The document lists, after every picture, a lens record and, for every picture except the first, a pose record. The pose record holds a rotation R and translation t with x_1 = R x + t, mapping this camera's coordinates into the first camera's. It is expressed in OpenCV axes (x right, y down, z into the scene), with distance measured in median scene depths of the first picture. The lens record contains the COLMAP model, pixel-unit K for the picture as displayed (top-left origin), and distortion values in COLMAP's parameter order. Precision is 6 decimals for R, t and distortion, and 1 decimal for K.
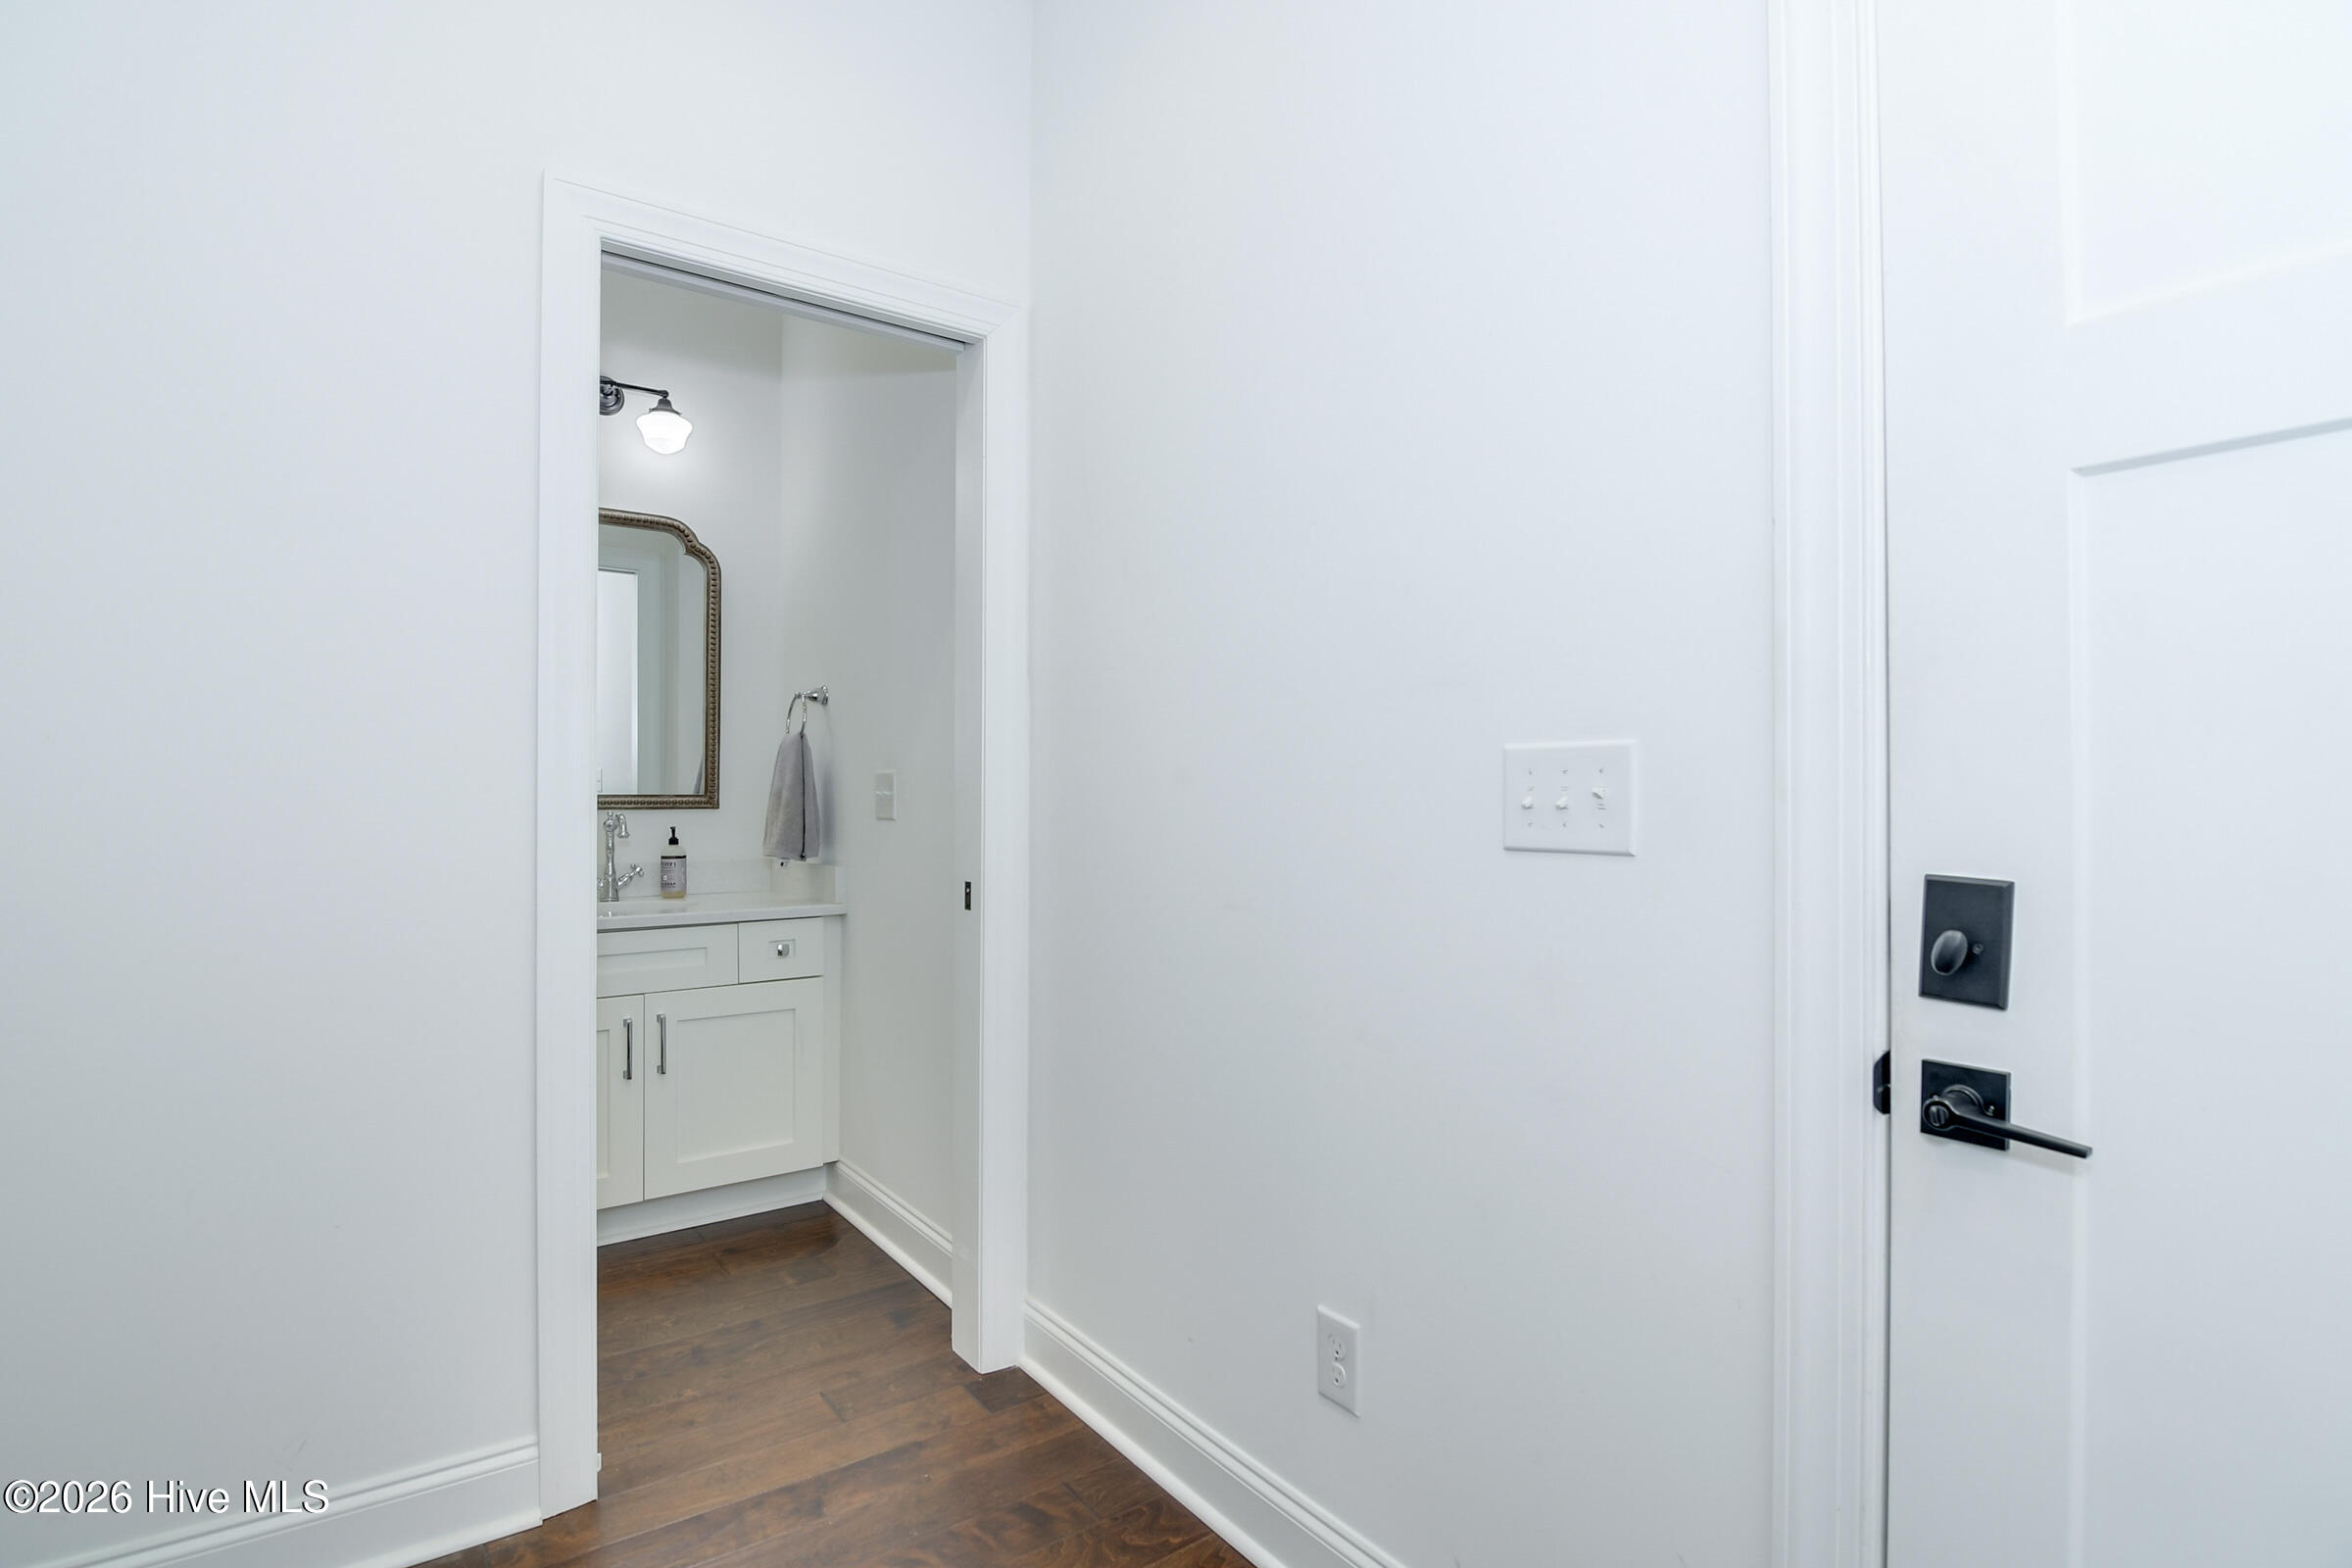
lens RADIAL K [[1159.5, 0, 1176.0], [0, 1159.5, 784.0], [0, 0, 1]] dist [0.000756, 0.000106]
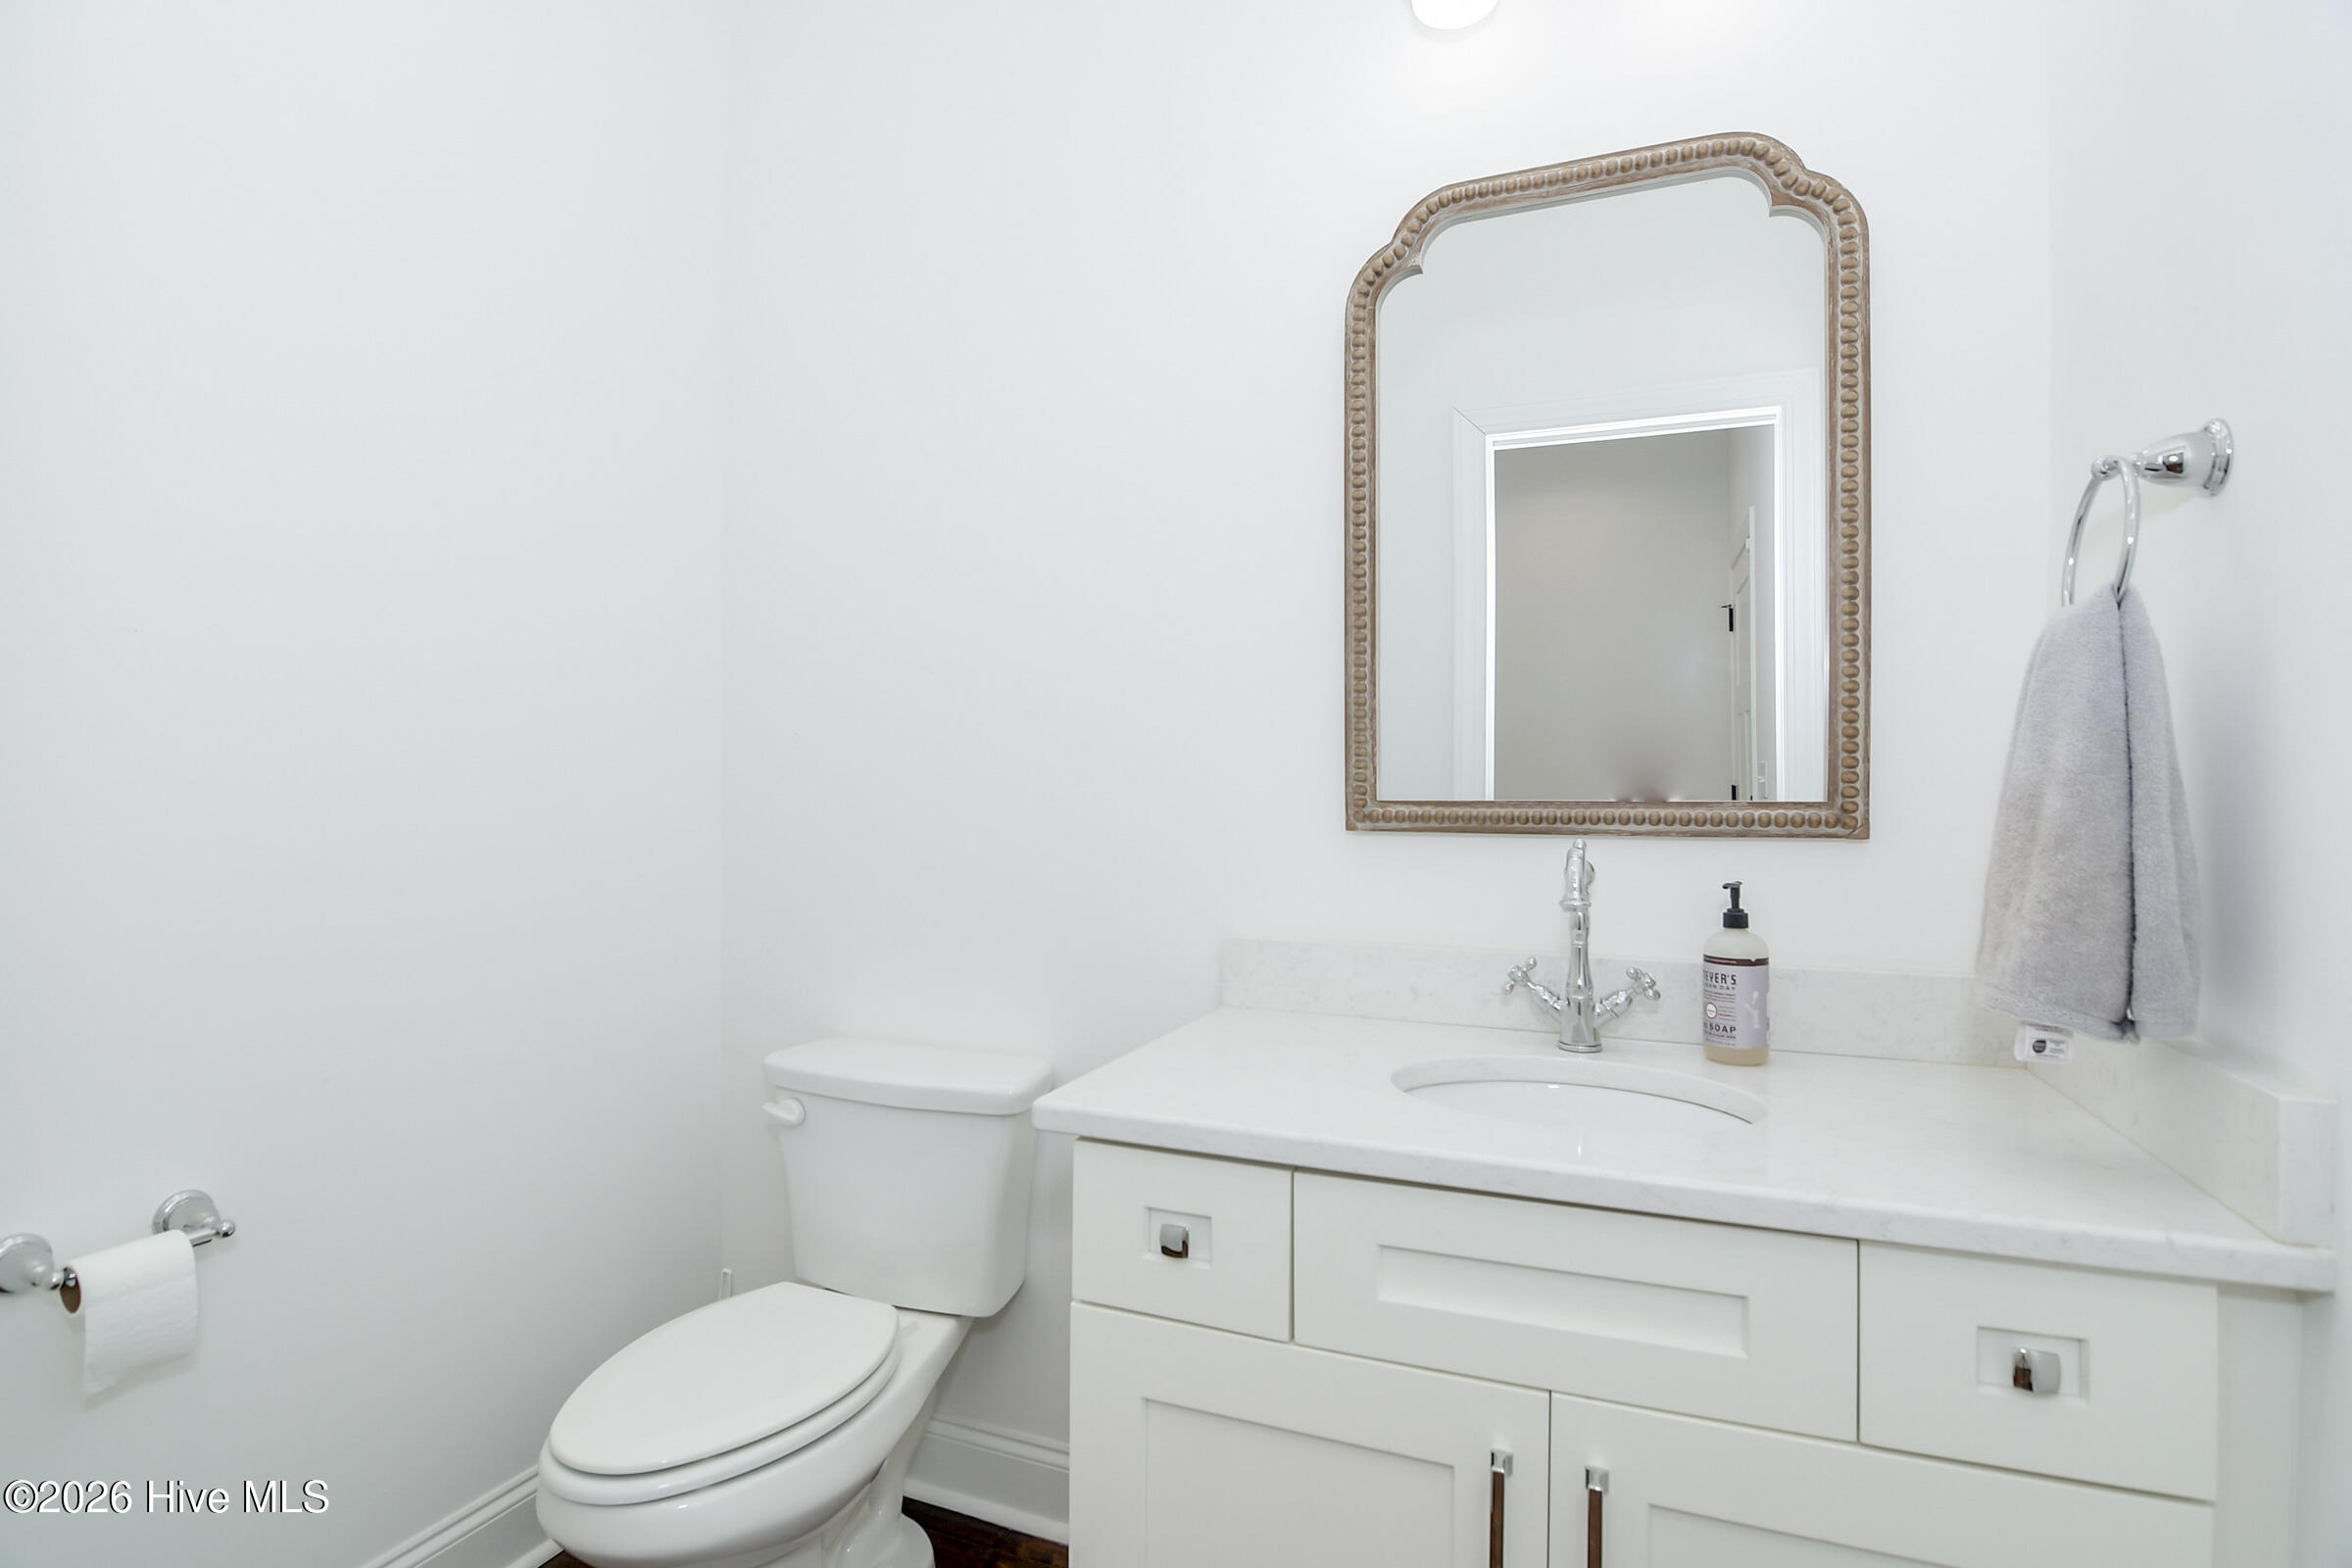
lens RADIAL K [[1150.3, 0, 1176.0], [0, 1150.3, 784.0], [0, 0, 1]] dist [-0.038356, 0.000359]
pose [[0.525350, -0.002778, -0.850881, -0.207168], [-0.000104, 0.999994, -0.003329, 0.004541], [0.850886, 0.001837, 0.525347, 0.645152]]
